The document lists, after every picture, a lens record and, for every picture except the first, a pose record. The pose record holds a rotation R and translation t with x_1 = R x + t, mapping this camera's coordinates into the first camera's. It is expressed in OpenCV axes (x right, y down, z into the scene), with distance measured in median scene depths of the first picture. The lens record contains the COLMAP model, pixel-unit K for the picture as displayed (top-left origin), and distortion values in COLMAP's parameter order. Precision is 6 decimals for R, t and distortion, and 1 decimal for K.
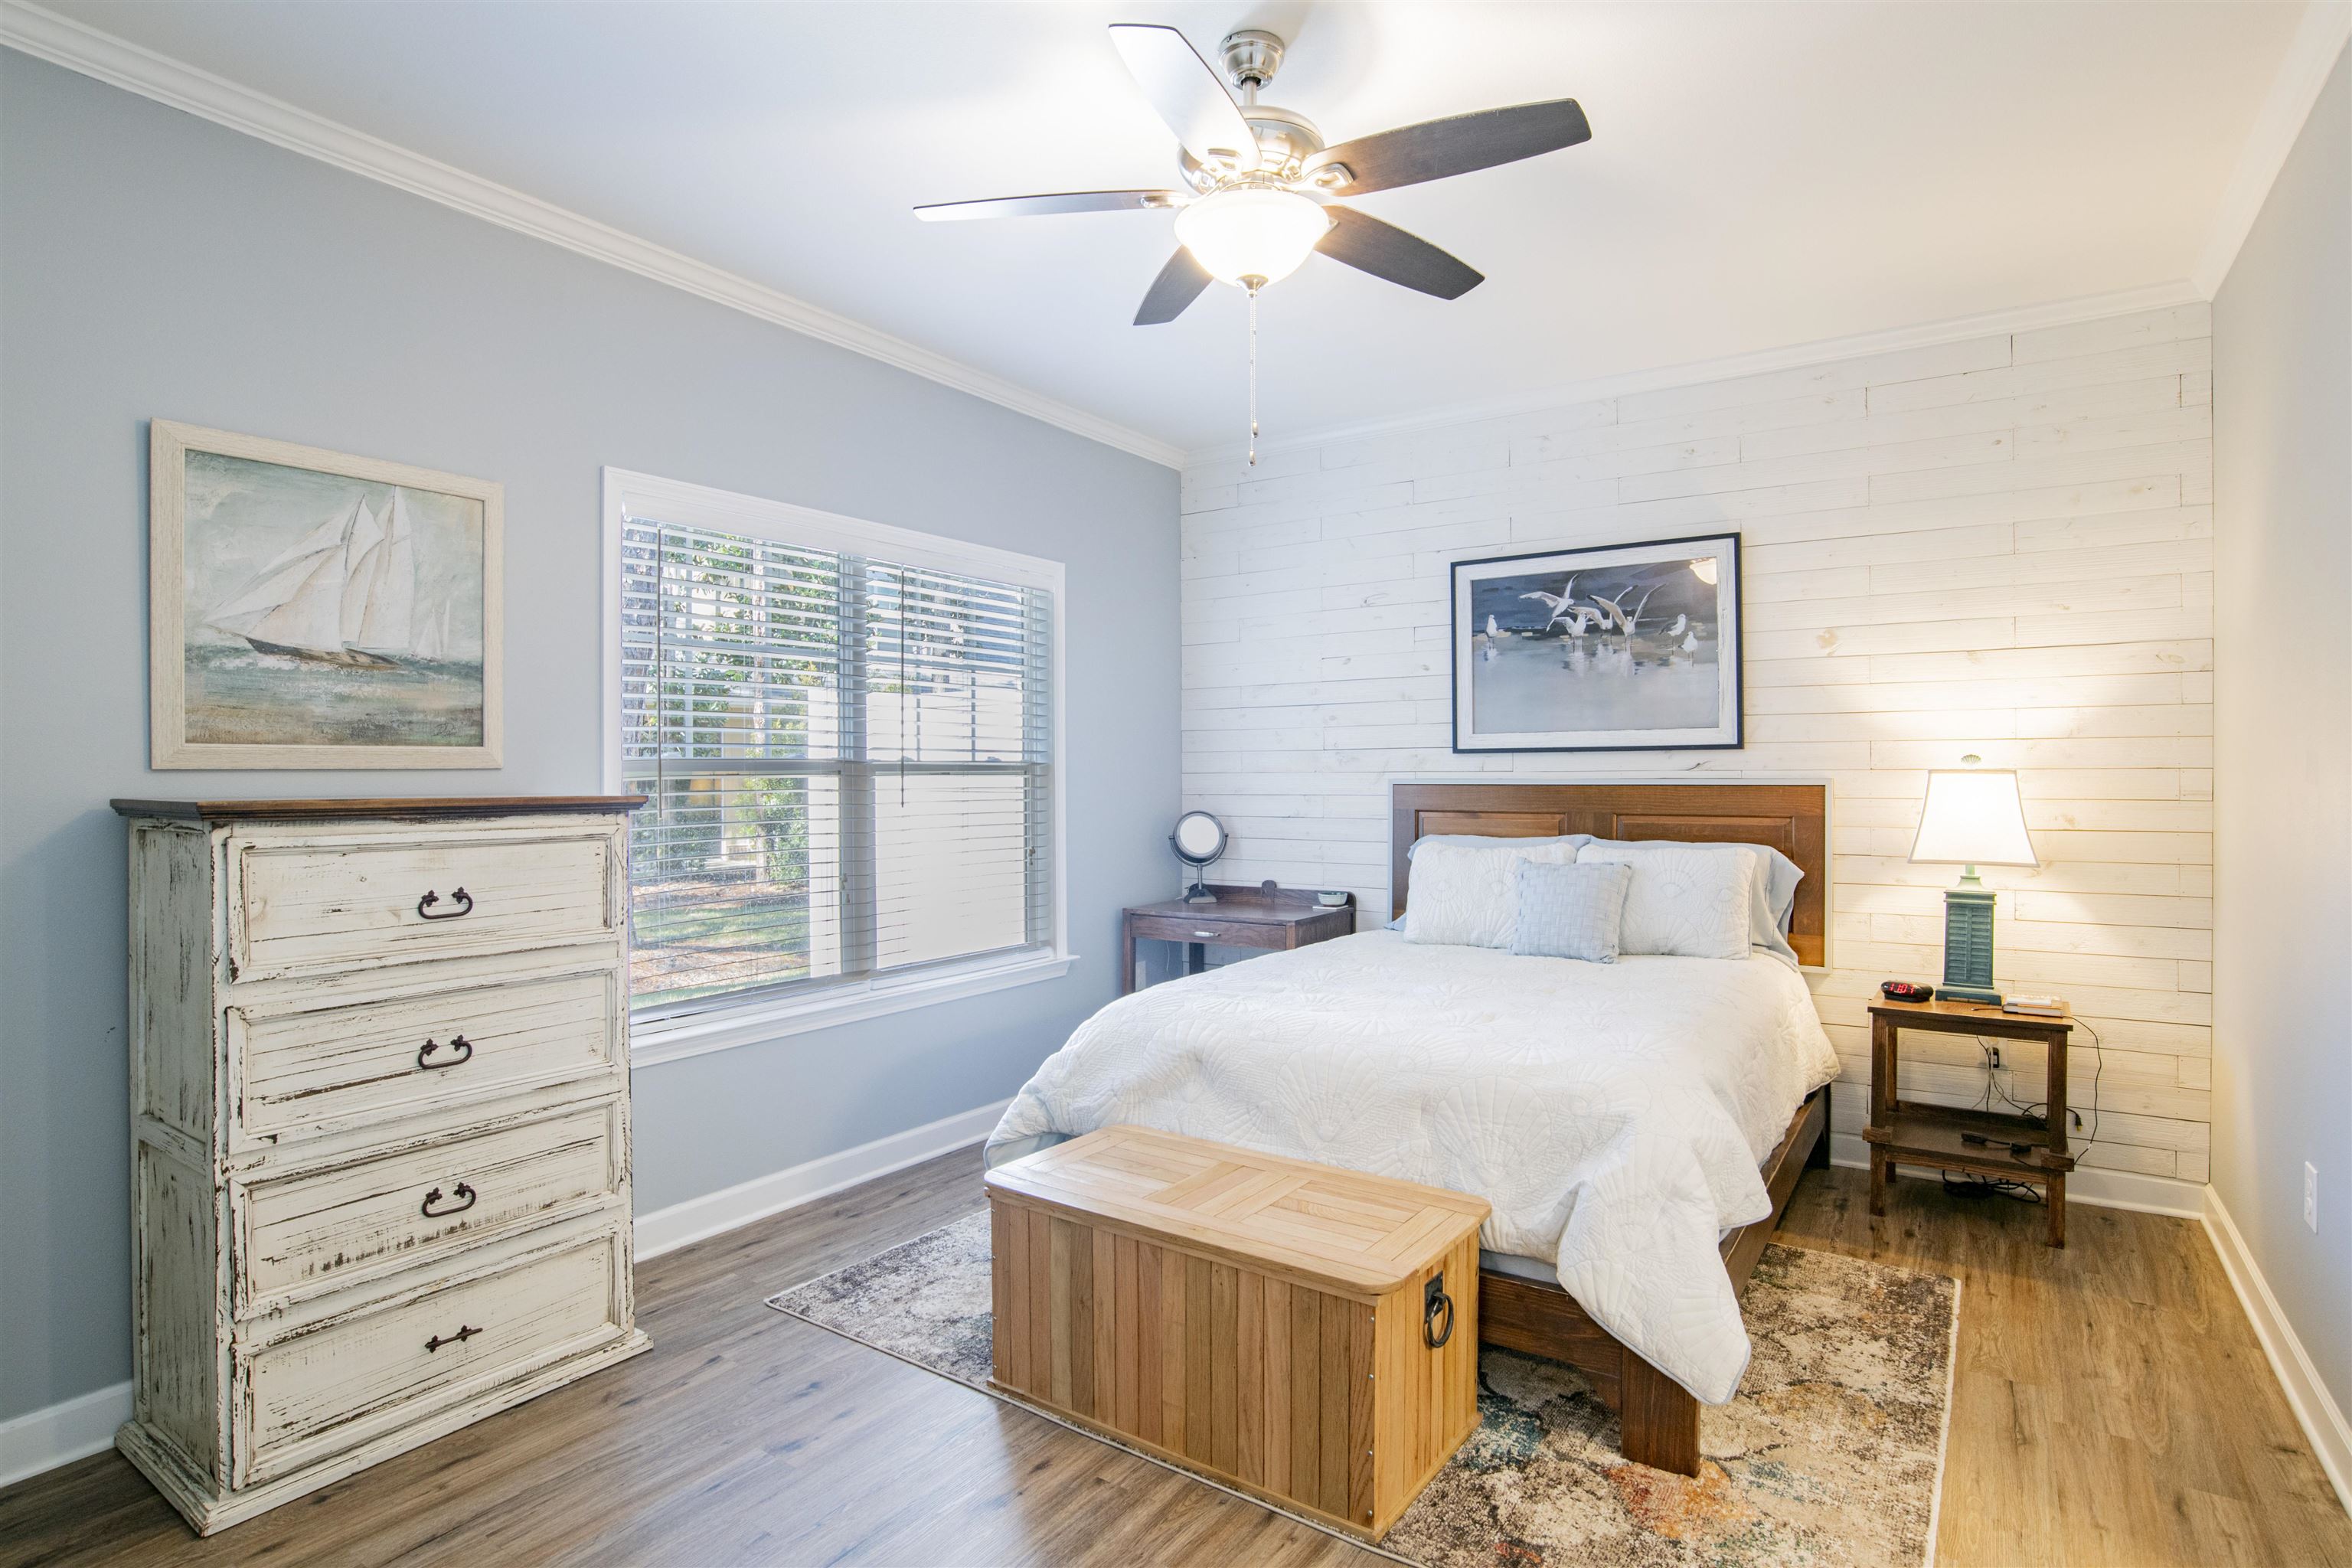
lens RADIAL K [[1207.9, 0, 1185.8], [0, 1207.9, 771.6], [0, 0, 1]] dist [-0.056833, 0.018560]
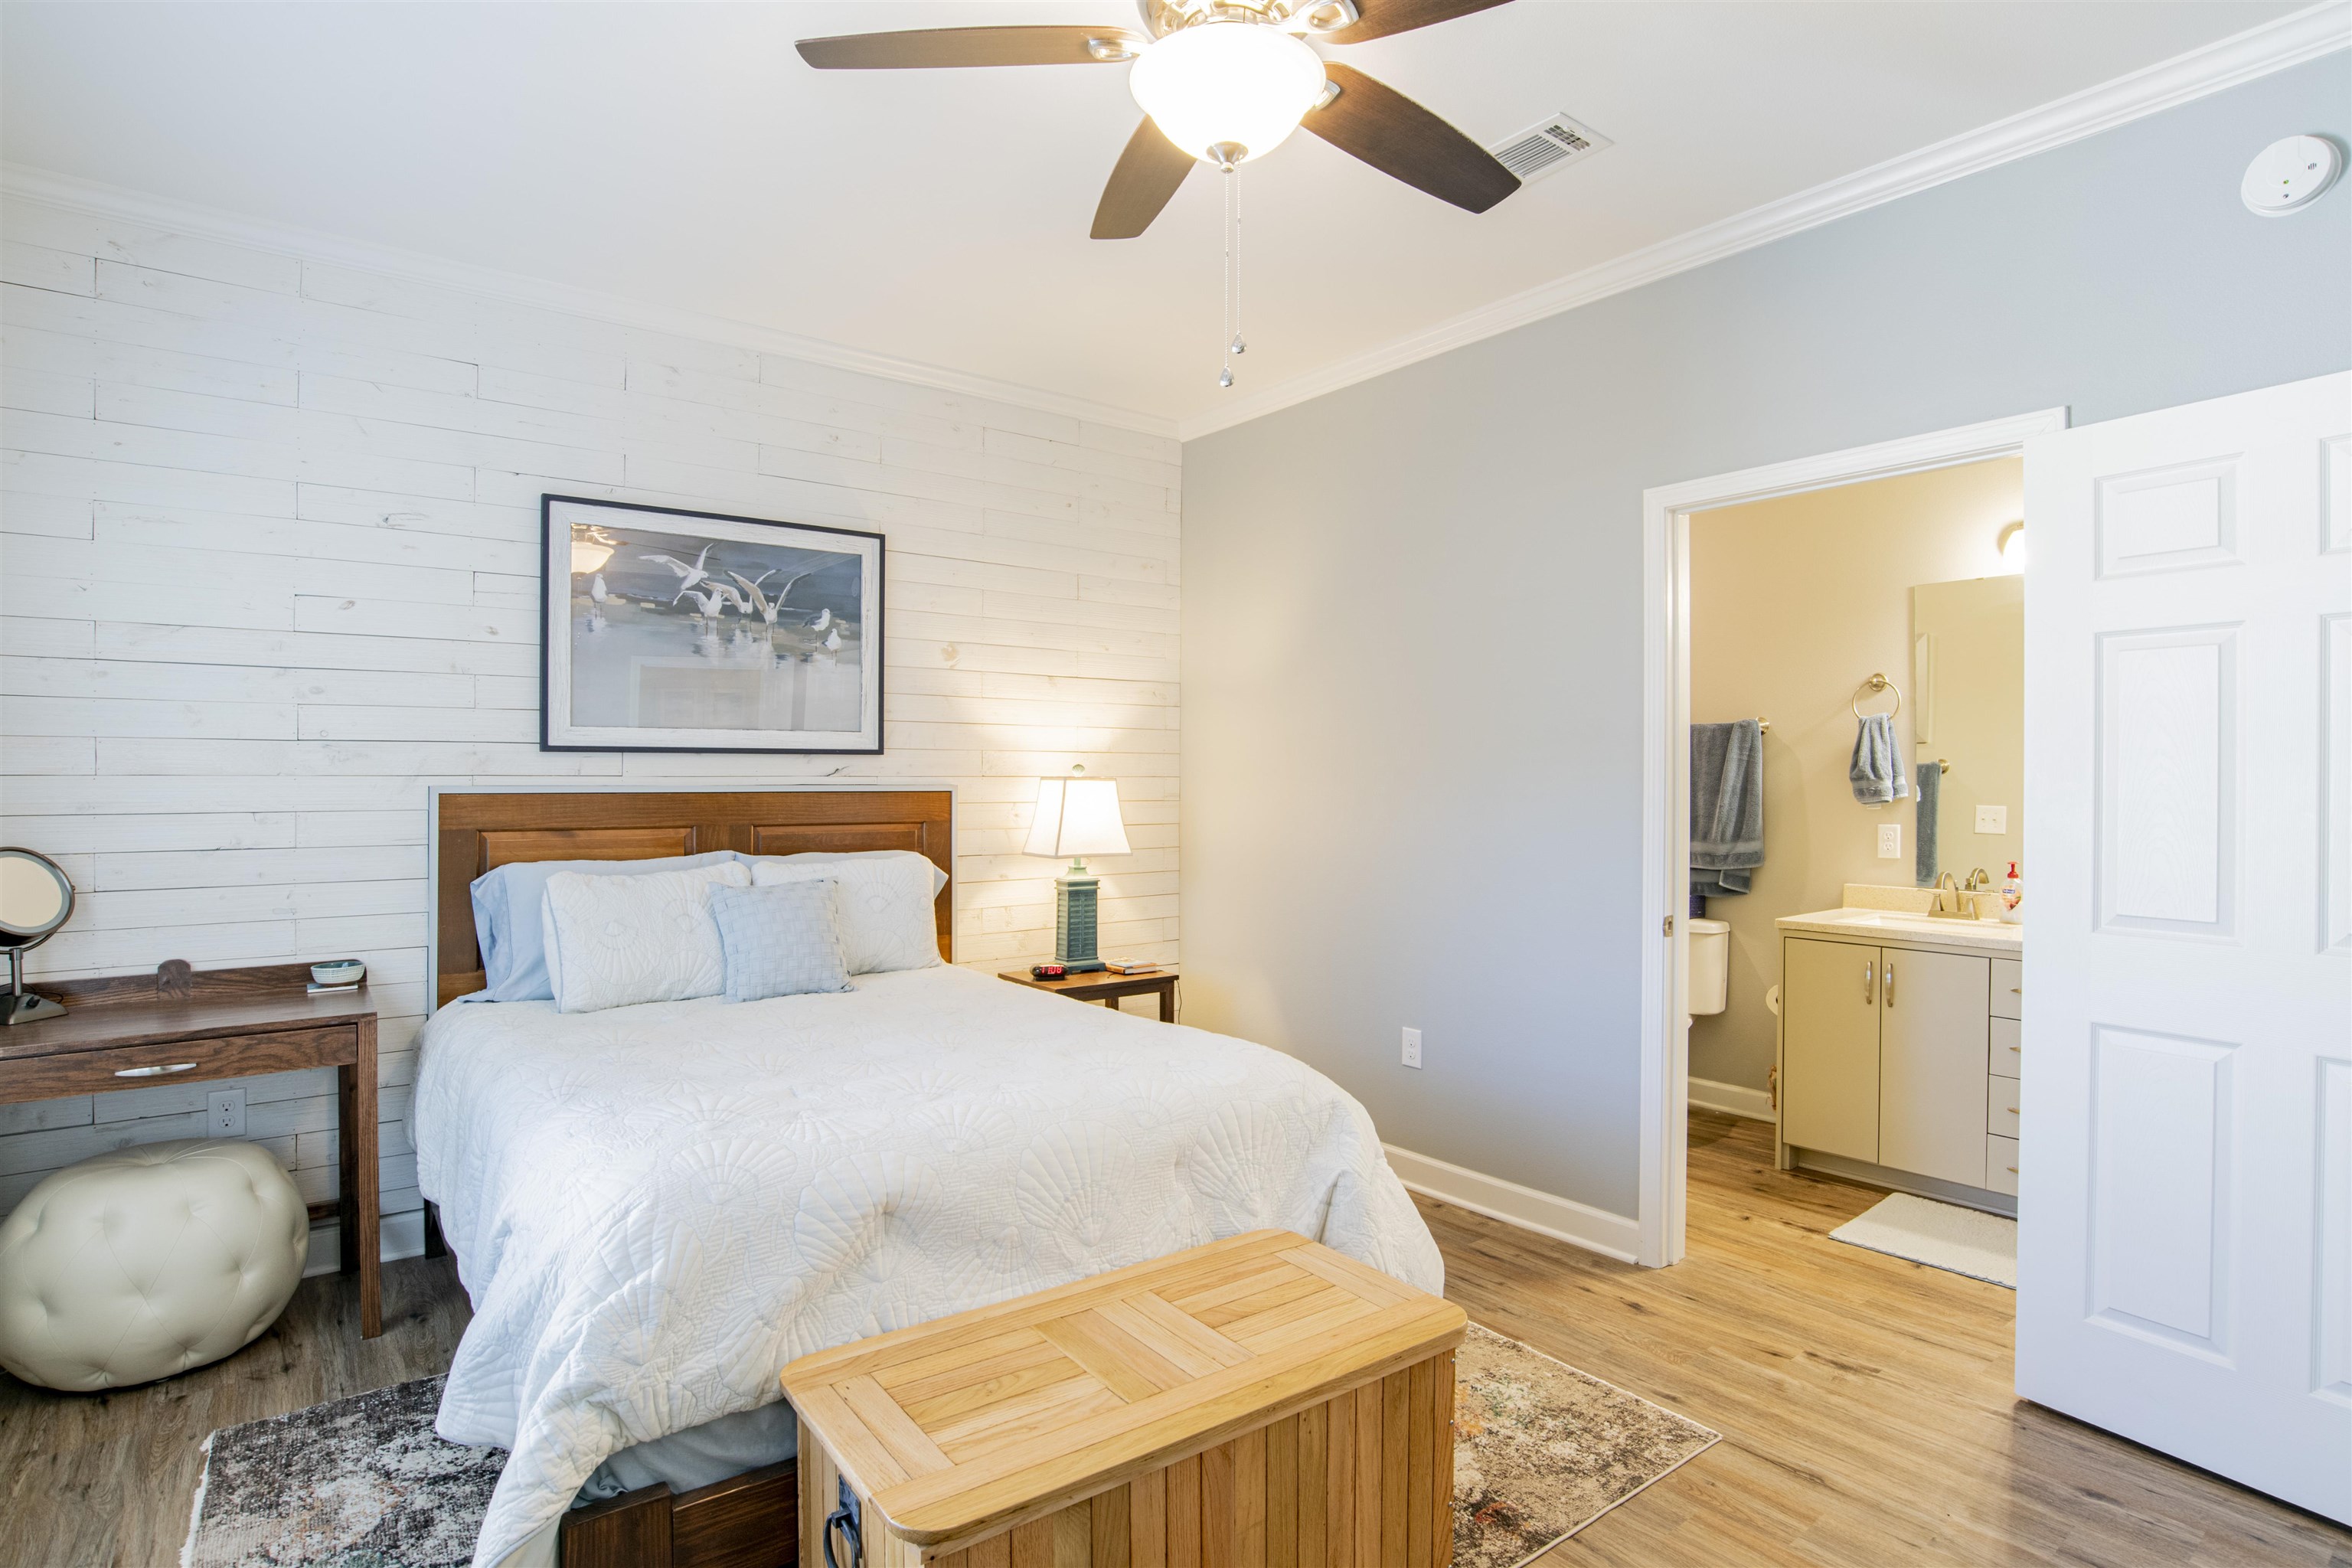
lens RADIAL K [[1207.9, 0, 1186.7], [0, 1207.9, 782.0], [0, 0, 1]] dist [-0.056833, 0.018560]
pose [[0.310665, 0.000253, 0.950519, -0.389389], [-0.005341, 0.999985, 0.001479, 0.000549], [-0.950504, -0.005537, 0.310662, 0.442035]]
